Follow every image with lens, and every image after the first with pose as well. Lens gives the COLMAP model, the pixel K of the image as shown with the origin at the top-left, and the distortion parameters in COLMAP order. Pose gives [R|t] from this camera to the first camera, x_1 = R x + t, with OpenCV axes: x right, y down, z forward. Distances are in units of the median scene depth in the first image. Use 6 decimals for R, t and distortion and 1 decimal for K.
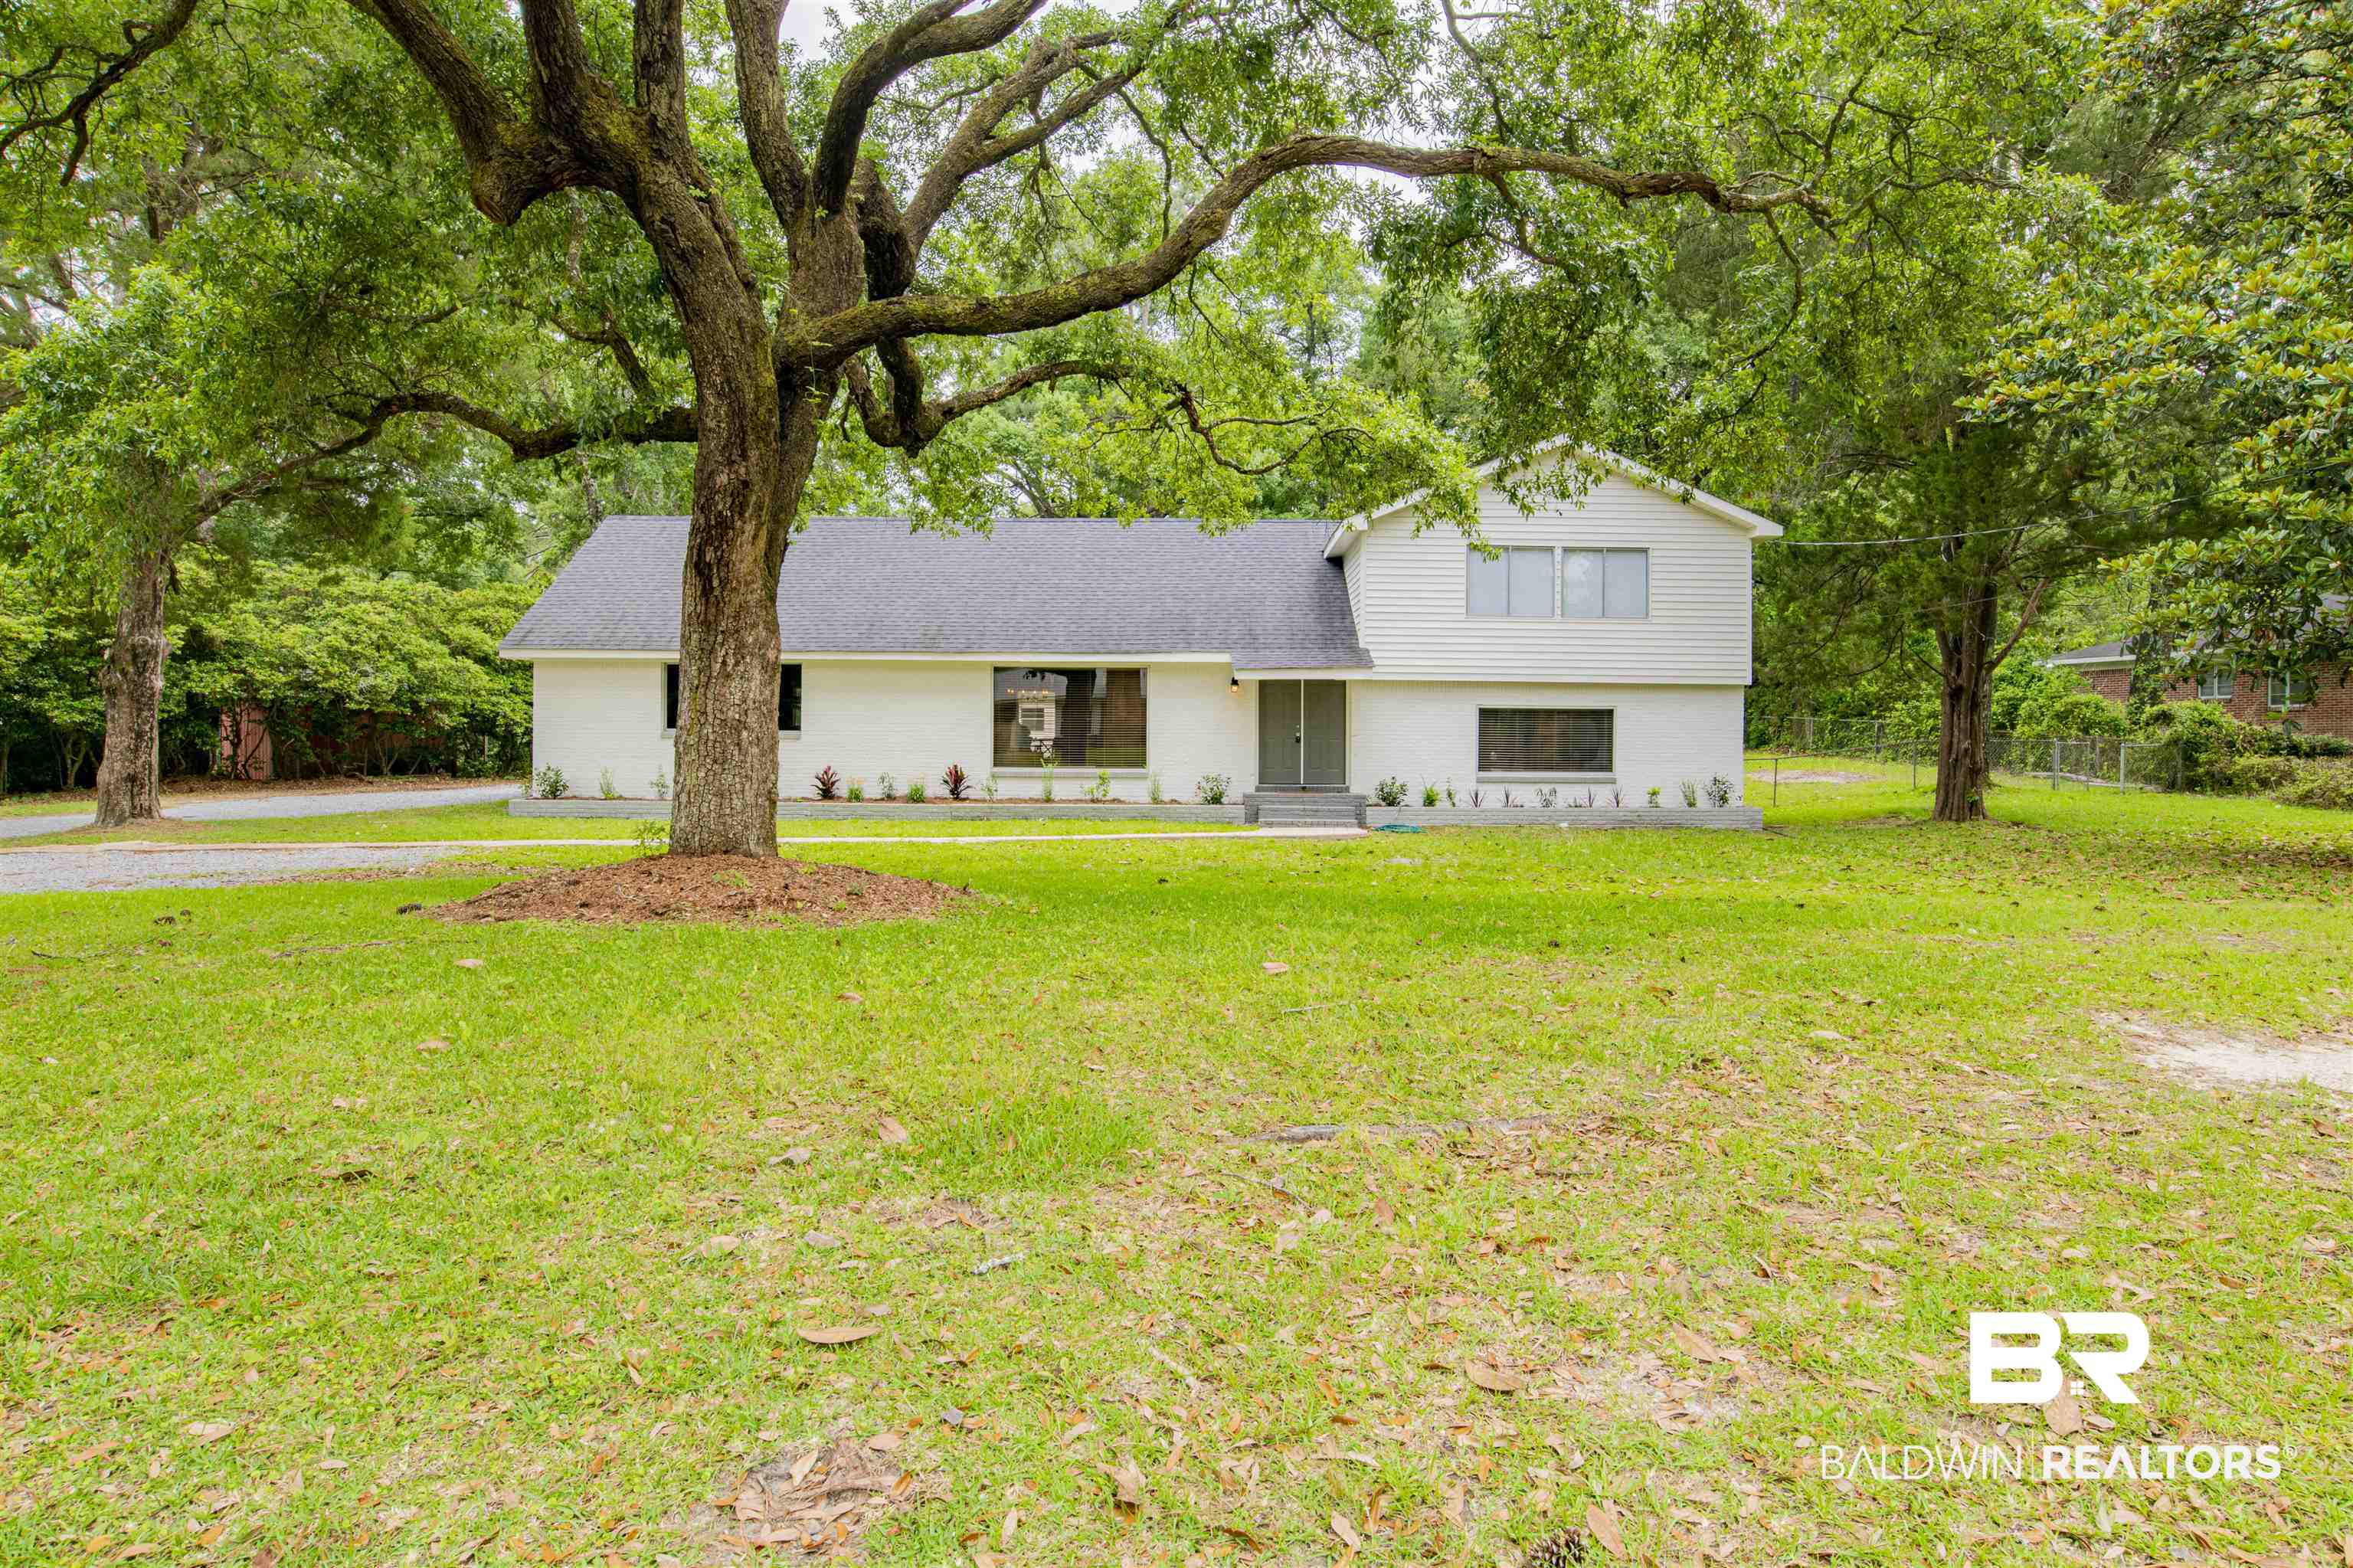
lens RADIAL K [[1384.1, 0, 1173.5], [0, 1384.1, 783.1], [0, 0, 1]] dist [-0.007803, -0.002145]
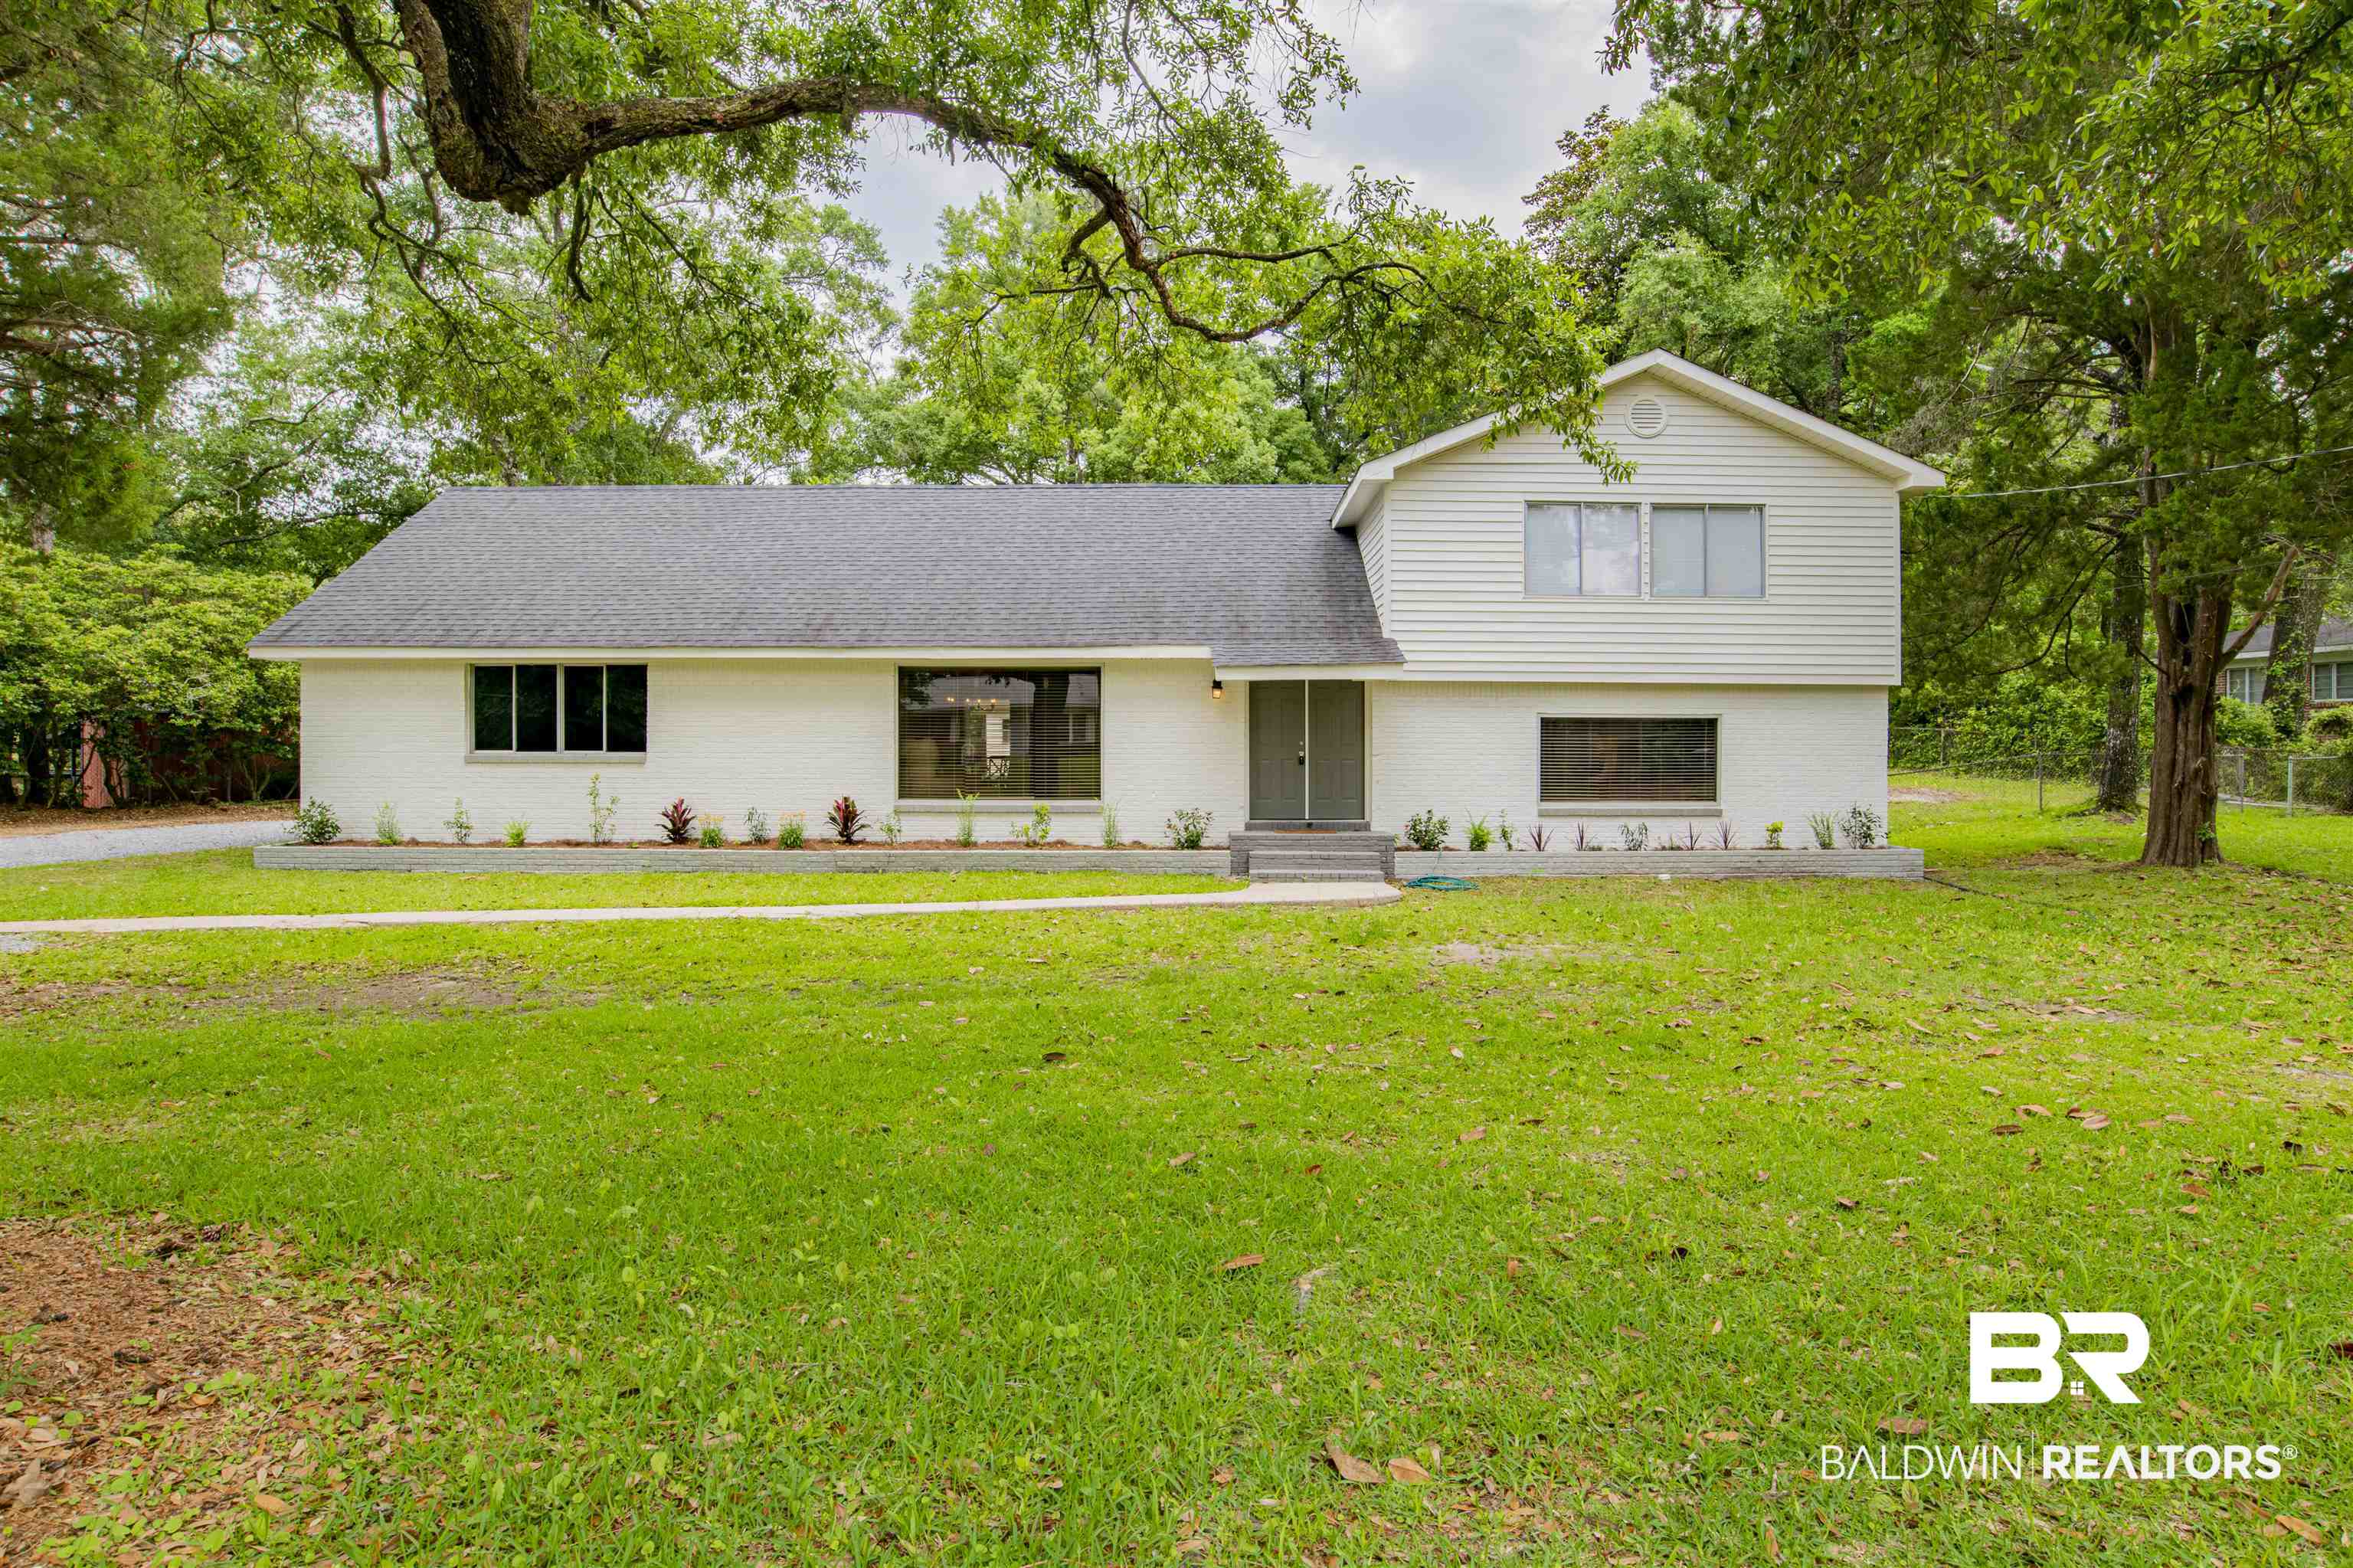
lens RADIAL K [[1247.4, 0, 1186.9], [0, 1247.4, 779.0], [0, 0, 1]] dist [-0.022833, 0.000755]
pose [[0.999984, -0.005385, 0.001831, 0.026231], [0.005392, 0.999978, -0.003865, -0.019106], [-0.001810, 0.003875, 0.999991, 0.321201]]
